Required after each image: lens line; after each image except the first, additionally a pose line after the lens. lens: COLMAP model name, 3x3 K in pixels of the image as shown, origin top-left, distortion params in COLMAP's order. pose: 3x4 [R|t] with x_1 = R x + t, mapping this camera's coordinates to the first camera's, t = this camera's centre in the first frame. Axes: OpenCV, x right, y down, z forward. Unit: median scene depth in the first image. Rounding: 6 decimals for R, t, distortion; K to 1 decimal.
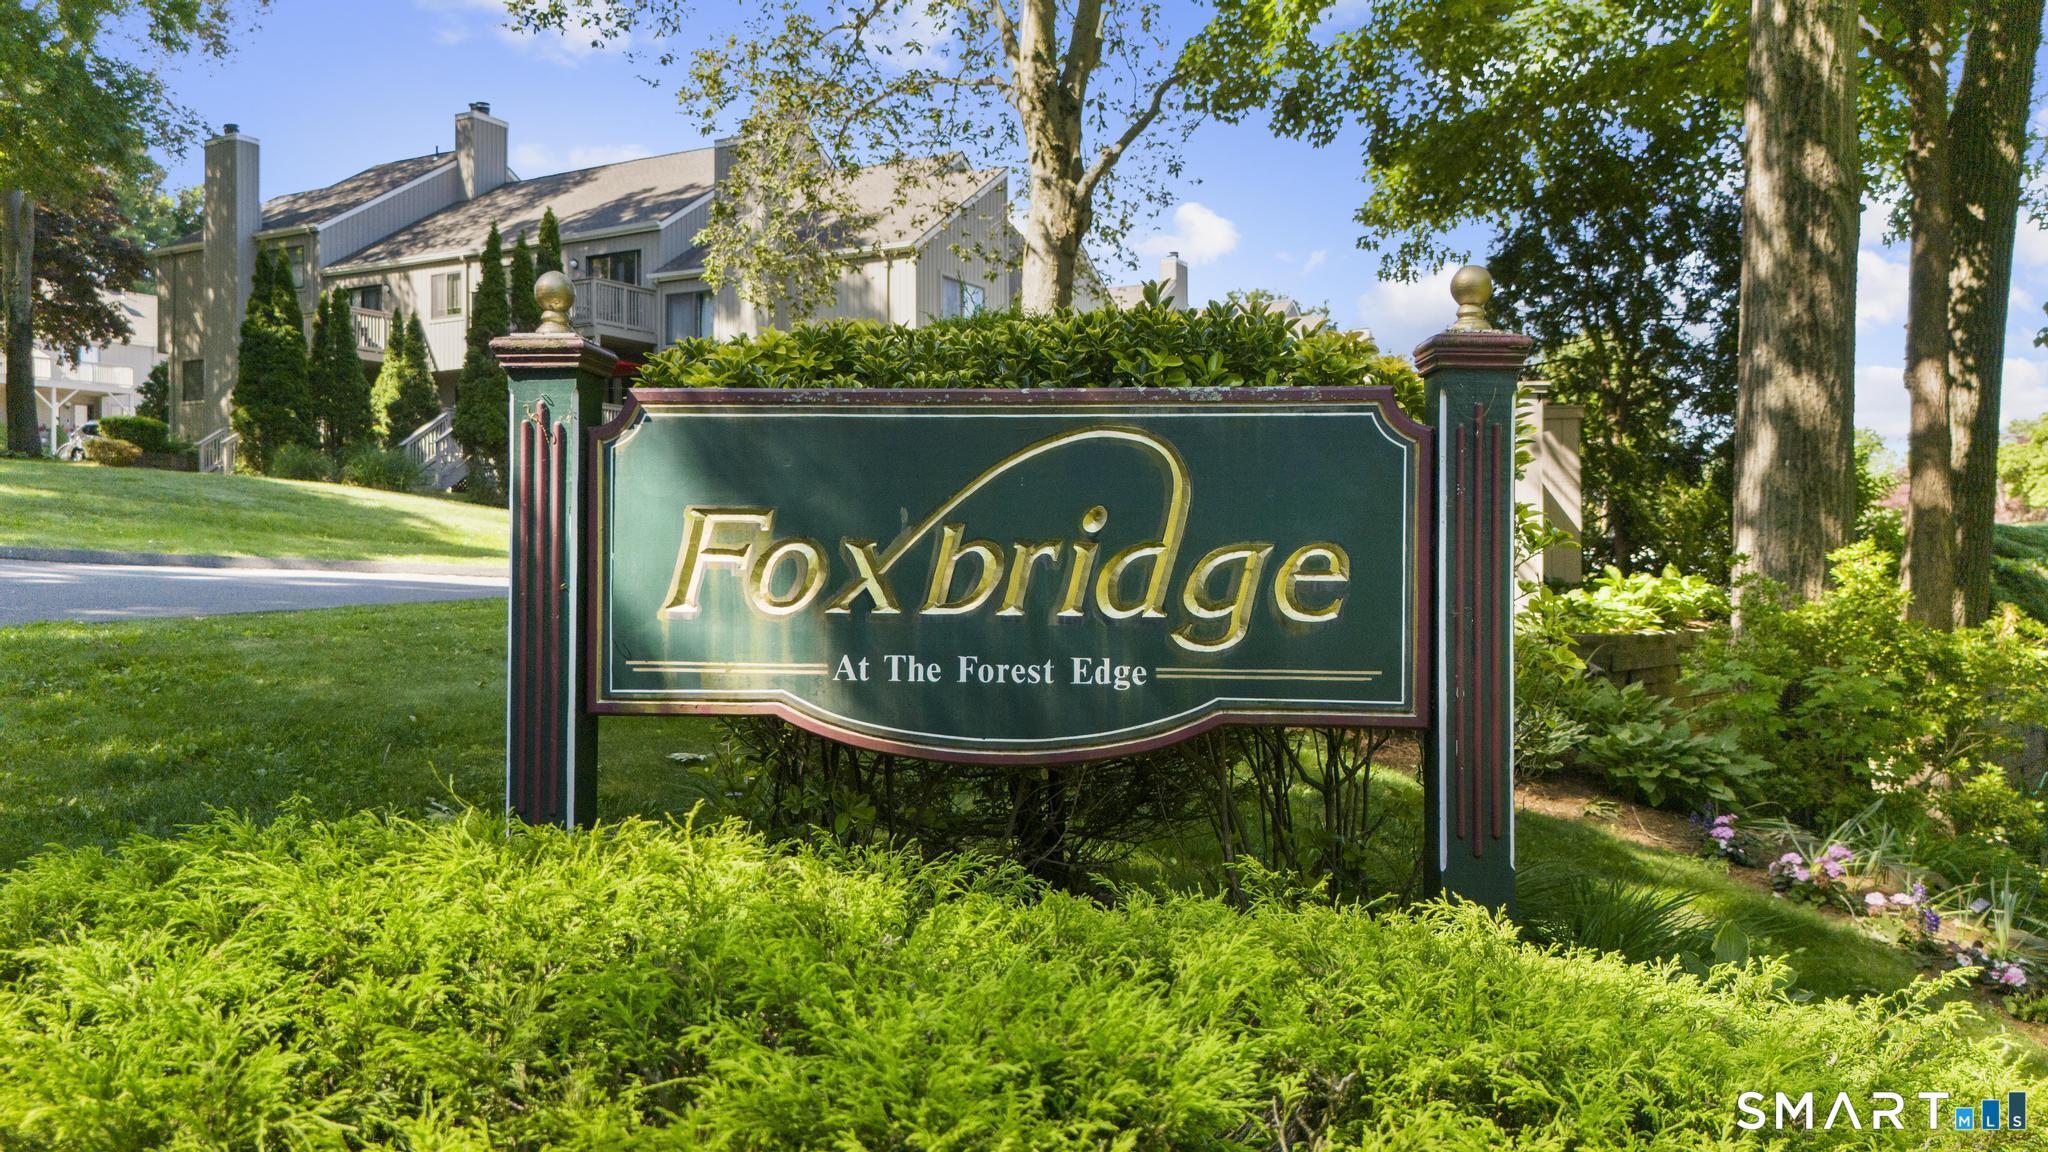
lens RADIAL K [[1473.4, 0, 1016.8], [0, 1473.4, 575.4], [0, 0, 1]] dist [0.012949, -0.001873]
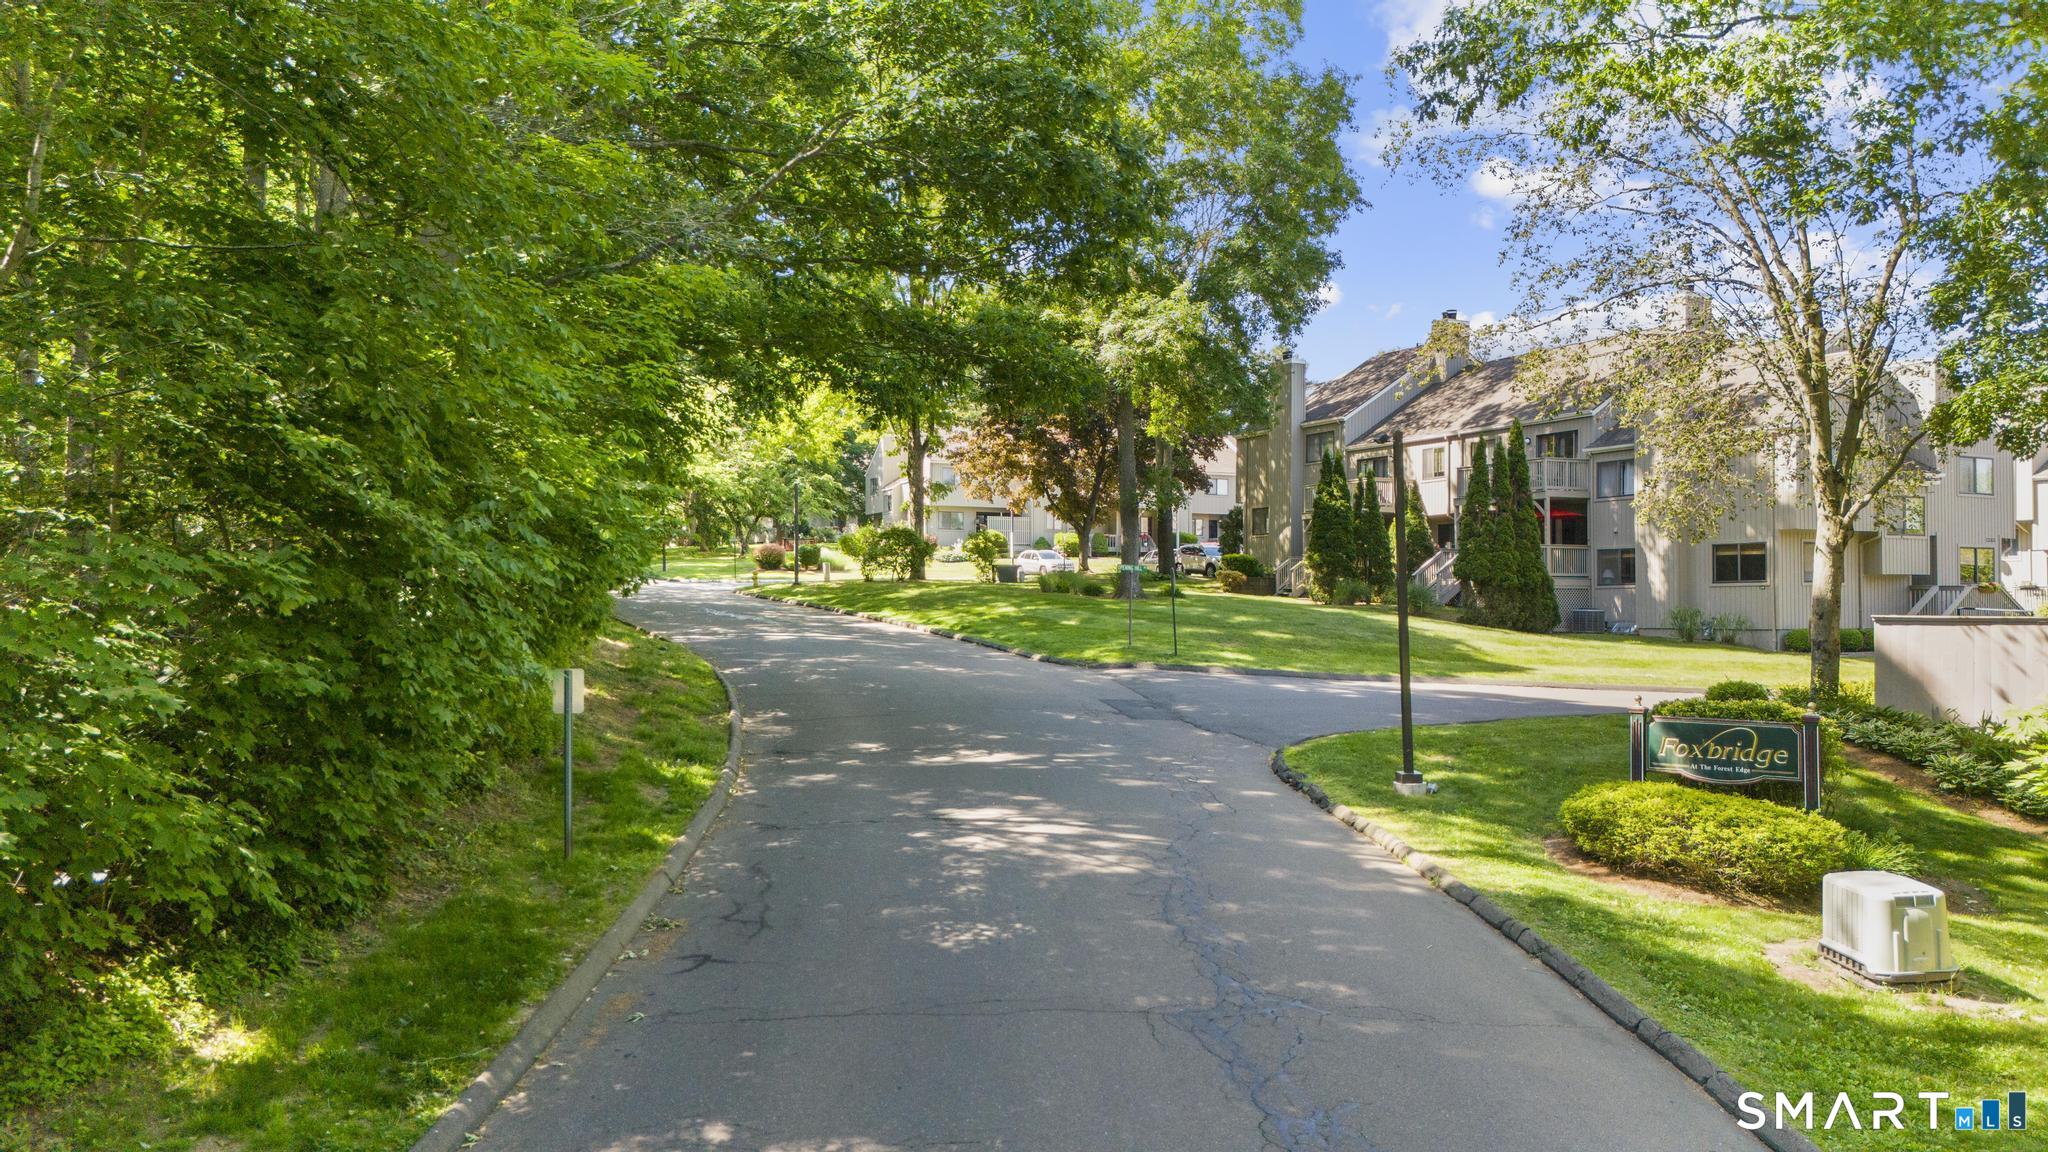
lens RADIAL K [[1473.4, 0, 1015.5], [0, 1473.4, 593.7], [0, 0, 1]] dist [0.012949, -0.001873]
pose [[0.832036, -0.004938, -0.554699, 0.075137], [-0.003461, 0.999895, -0.014091, -0.044130], [0.554710, 0.013644, 0.831932, -0.447563]]
